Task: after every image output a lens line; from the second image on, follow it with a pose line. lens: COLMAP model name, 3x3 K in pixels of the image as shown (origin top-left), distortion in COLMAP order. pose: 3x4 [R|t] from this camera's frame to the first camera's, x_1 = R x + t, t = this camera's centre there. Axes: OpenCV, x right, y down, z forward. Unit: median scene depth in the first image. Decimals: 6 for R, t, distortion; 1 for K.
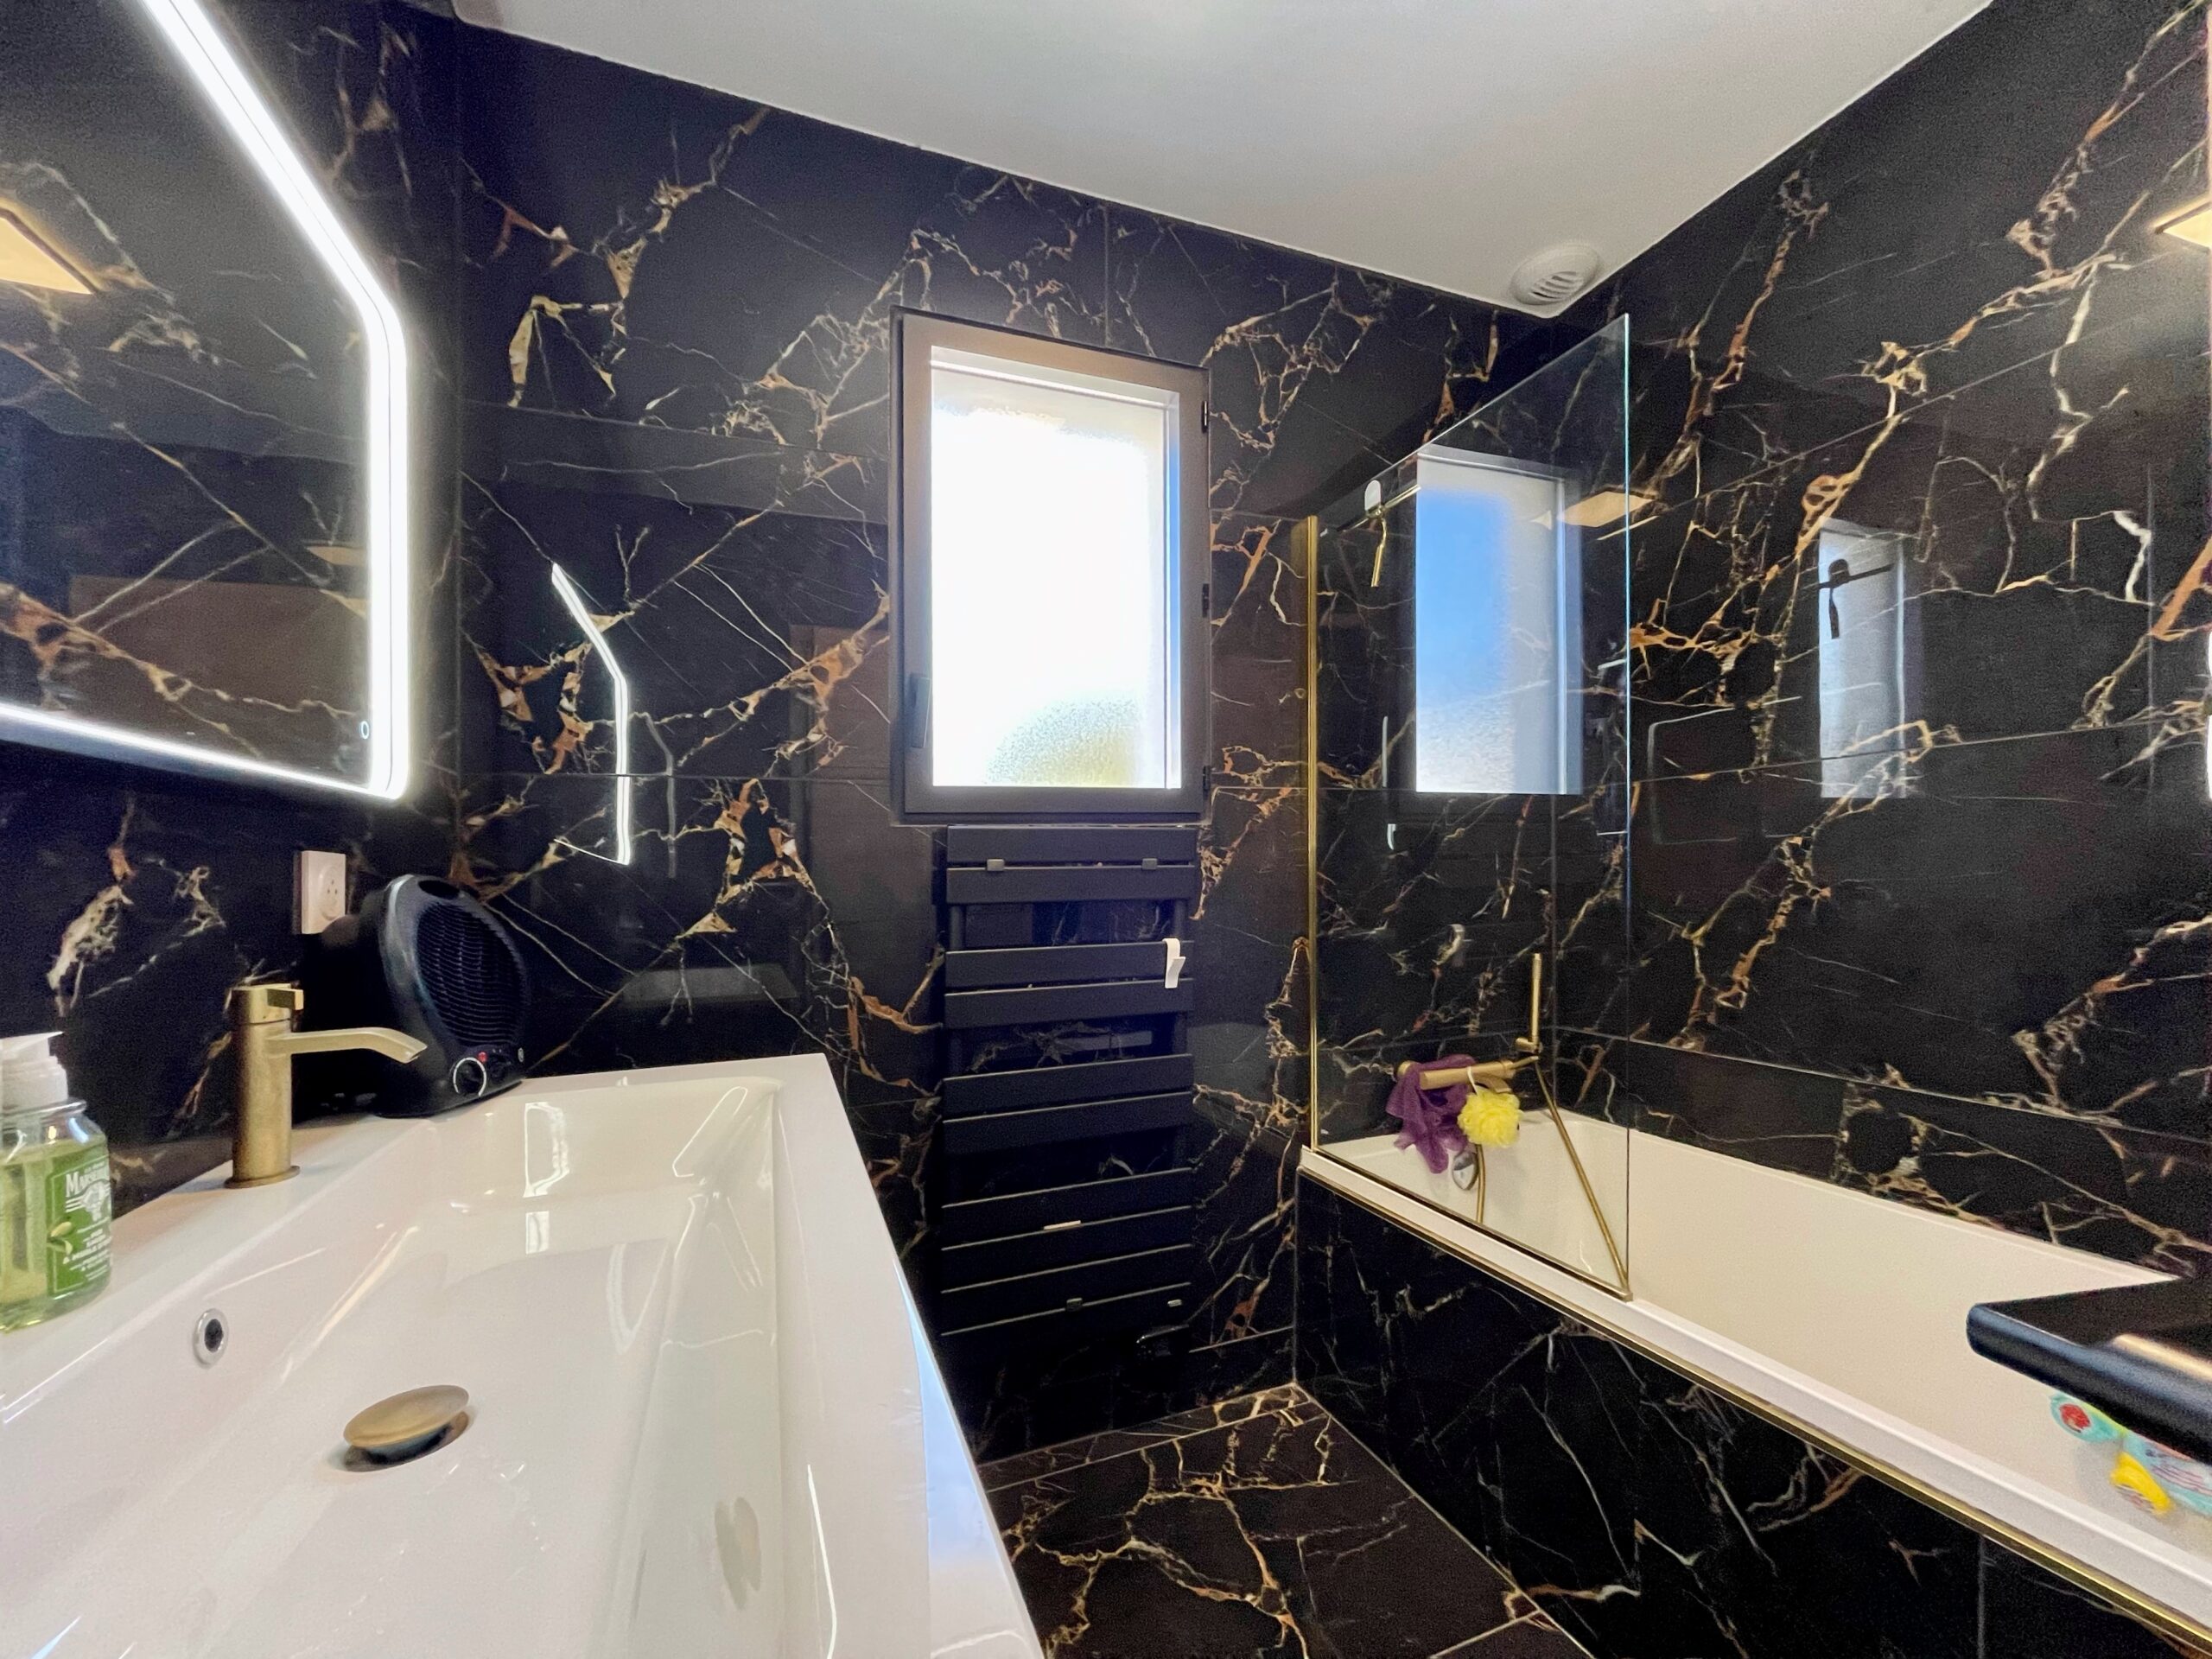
lens RADIAL K [[902.9, 0, 1106.8], [0, 902.9, 861.6], [0, 0, 1]] dist [-0.009160, 0.005956]
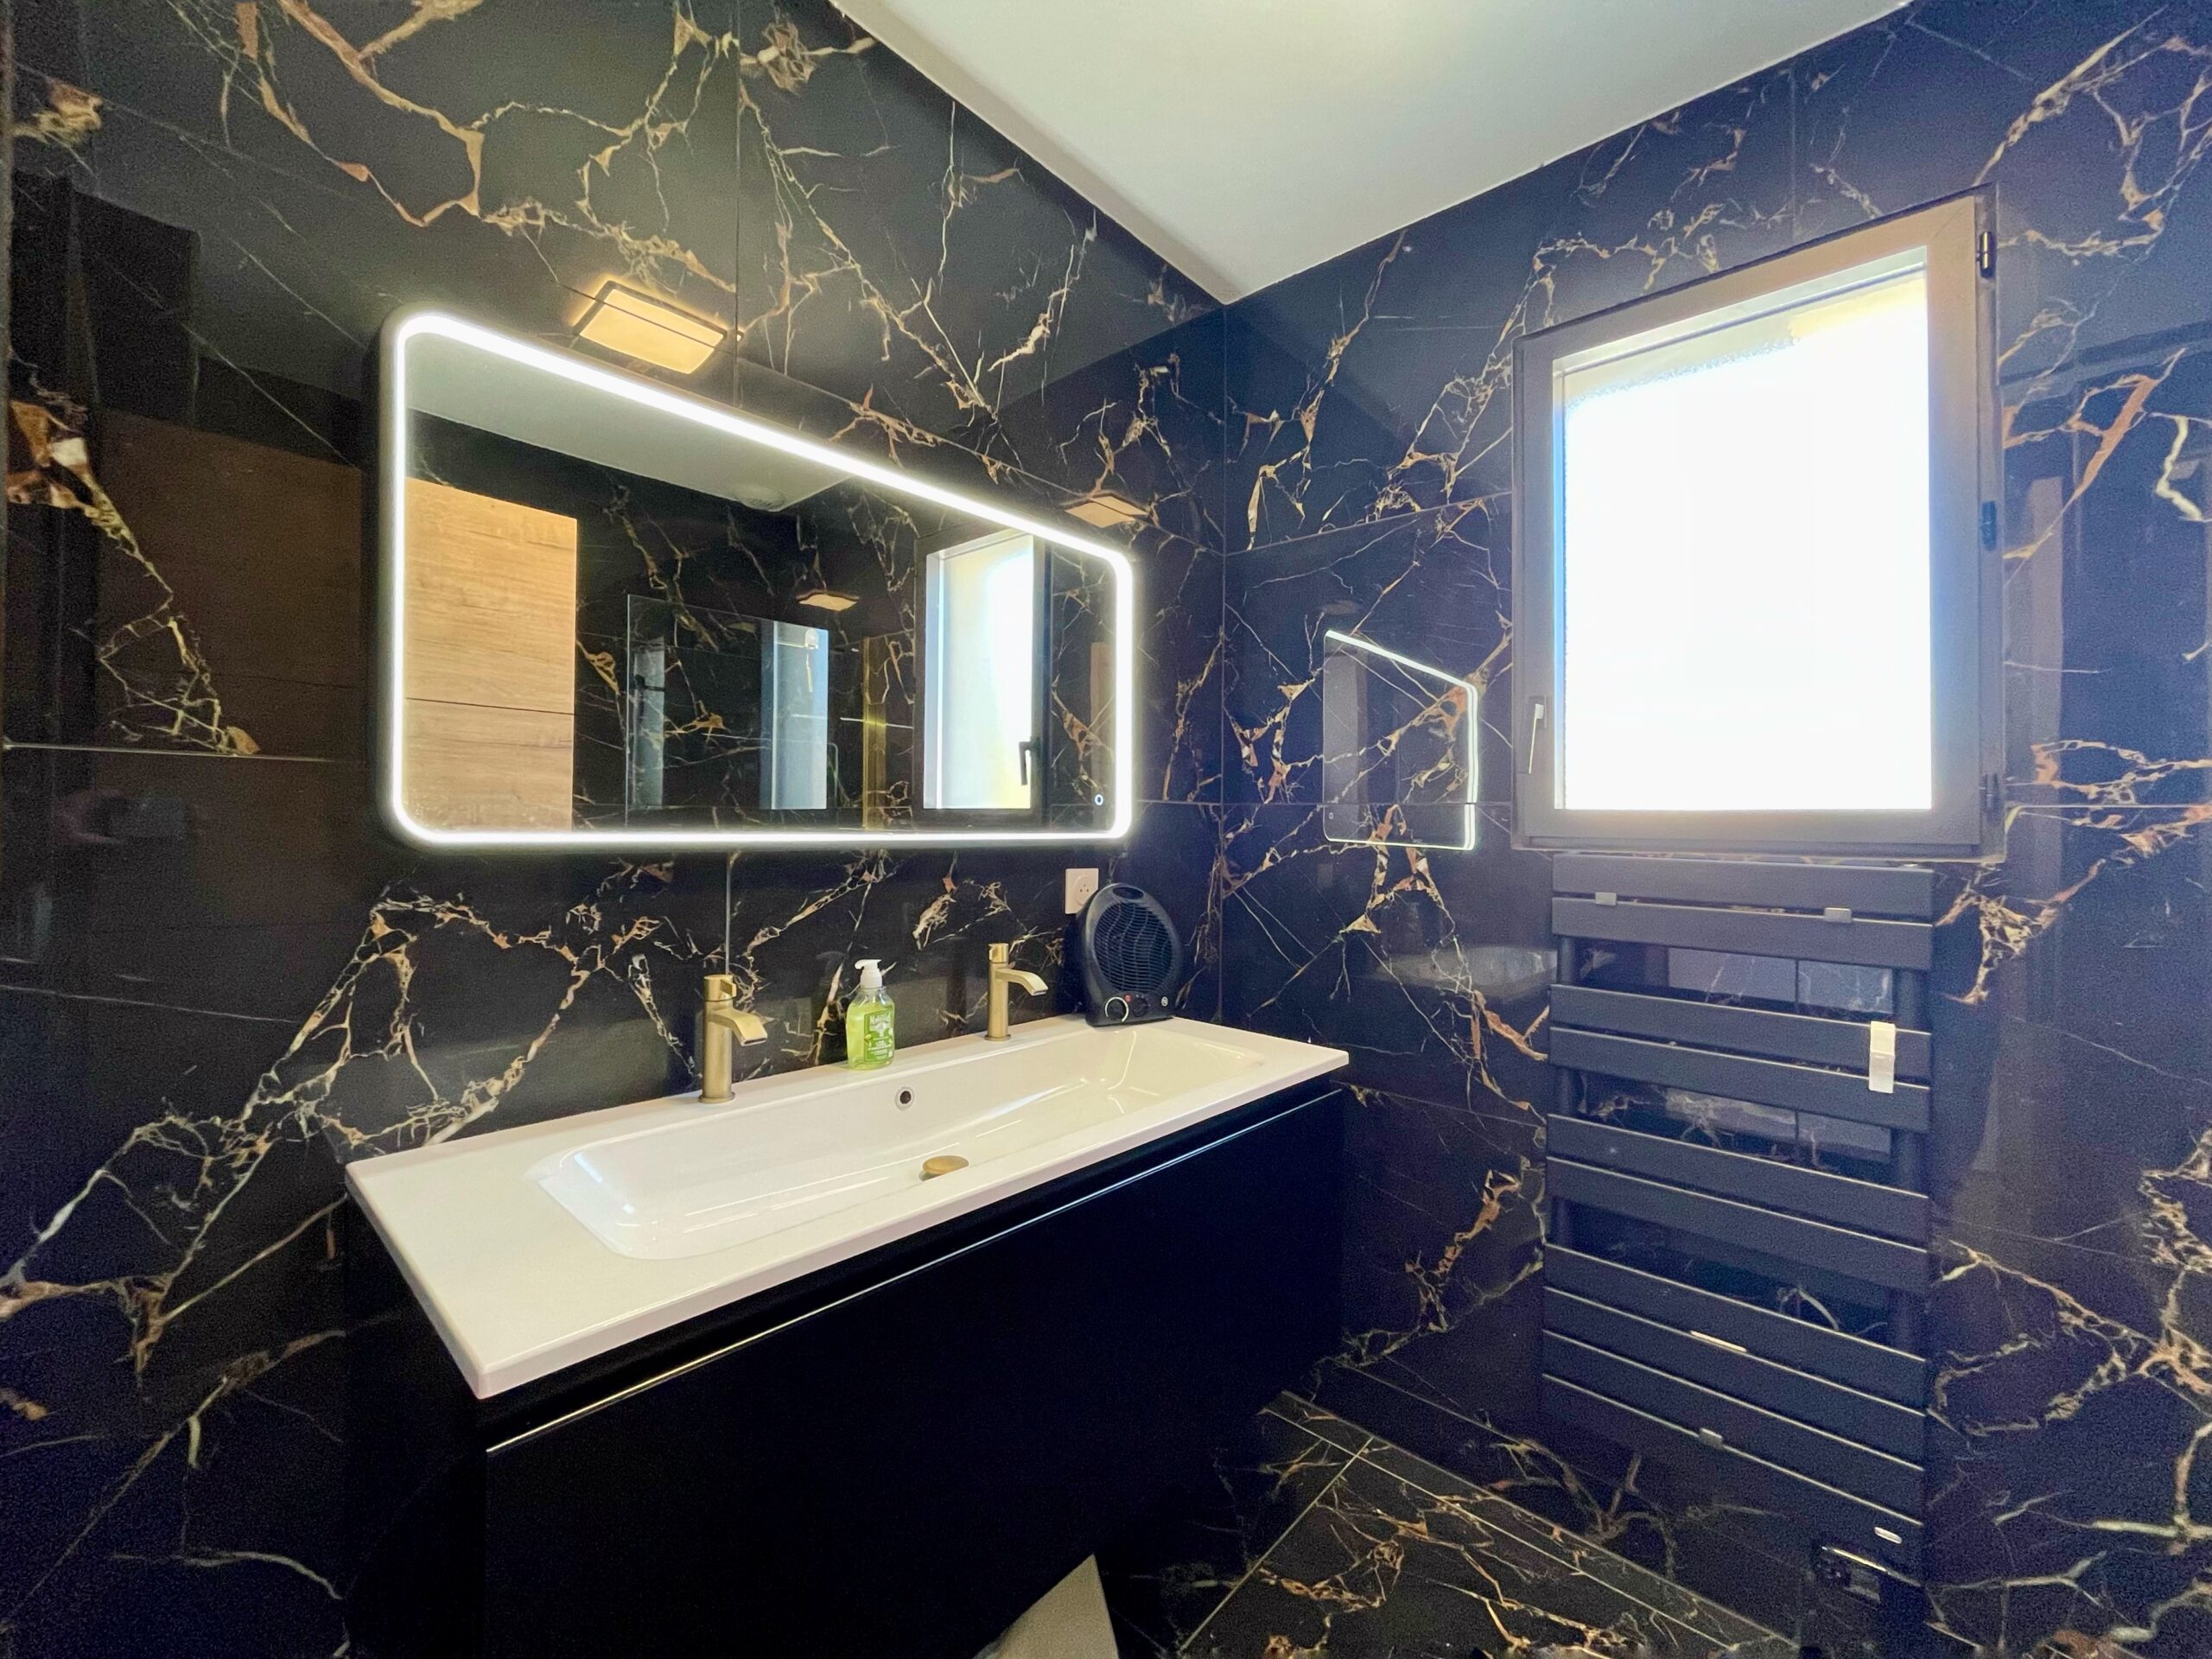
lens RADIAL K [[891.6, 0, 1107.8], [0, 891.6, 797.6], [0, 0, 1]] dist [-0.000502, -0.002422]
pose [[0.449250, 0.004255, -0.893396, 0.466787], [-0.012553, 0.999920, -0.001551, -0.092736], [0.893318, 0.011912, 0.449267, 0.143835]]
